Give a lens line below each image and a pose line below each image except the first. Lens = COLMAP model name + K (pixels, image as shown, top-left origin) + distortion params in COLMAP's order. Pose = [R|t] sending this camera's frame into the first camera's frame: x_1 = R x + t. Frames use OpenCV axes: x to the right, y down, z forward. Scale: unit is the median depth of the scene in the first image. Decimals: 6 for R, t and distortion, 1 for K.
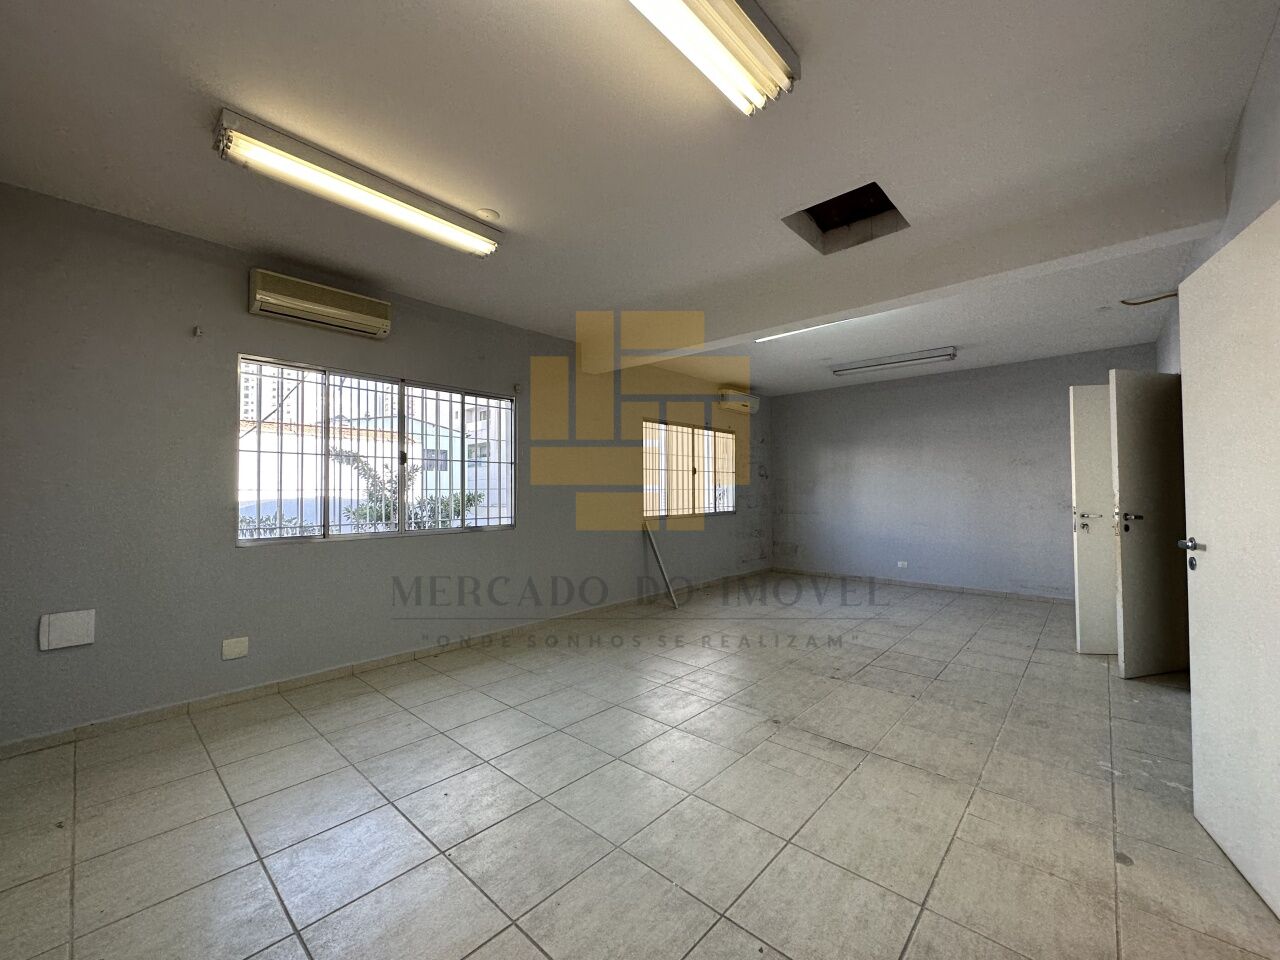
lens RADIAL K [[504.6, 0, 640.0], [0, 504.6, 480.0], [0, 0, 1]] dist [-0.001226, -0.000003]
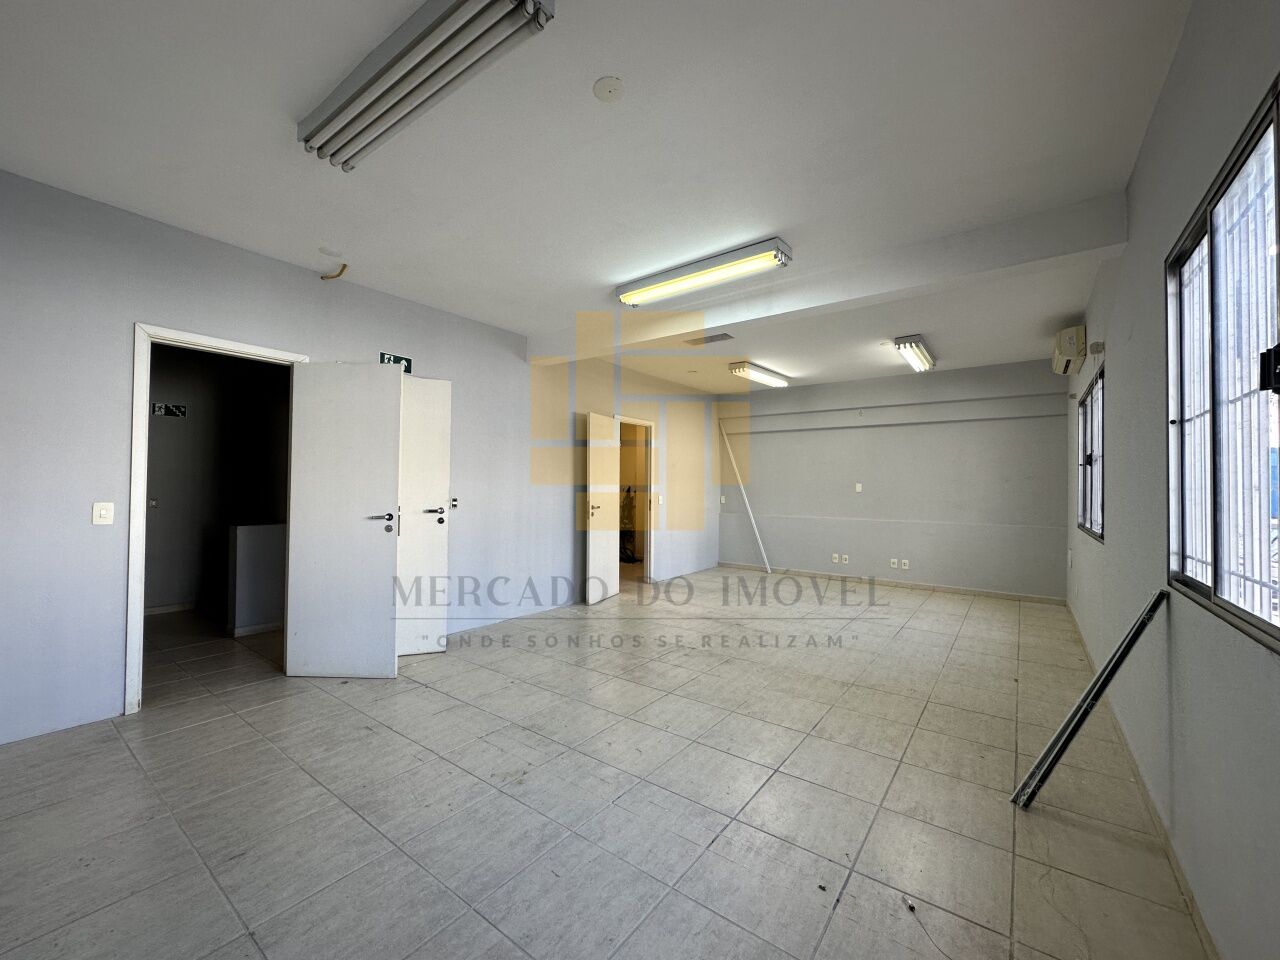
lens RADIAL K [[511.4, 0, 641.7], [0, 511.4, 480.1], [0, 0, 1]] dist [0.001197, 0.000341]
pose [[-0.994783, -0.008896, -0.101627, 0.602287], [-0.004995, 0.999243, -0.038574, 0.045836], [0.101894, -0.037865, -0.994074, 2.102666]]
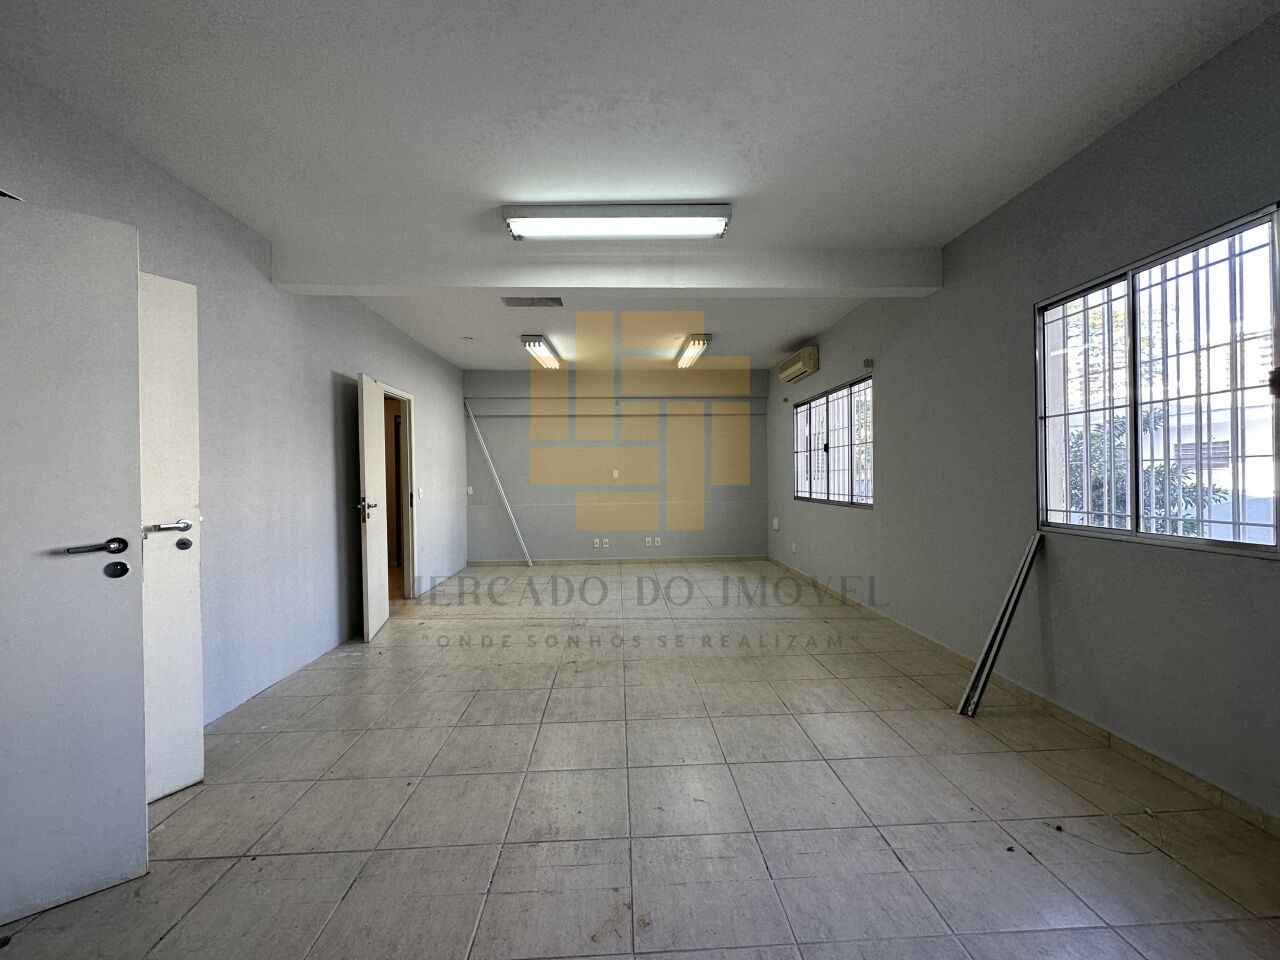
lens RADIAL K [[511.4, 0, 641.7], [0, 511.4, 480.1], [0, 0, 1]] dist [0.001197, 0.000341]
pose [[-0.706412, 0.017985, -0.707573, 0.960975], [0.033975, 0.999386, -0.008516, 0.042123], [0.706985, -0.030056, -0.706589, 1.755728]]
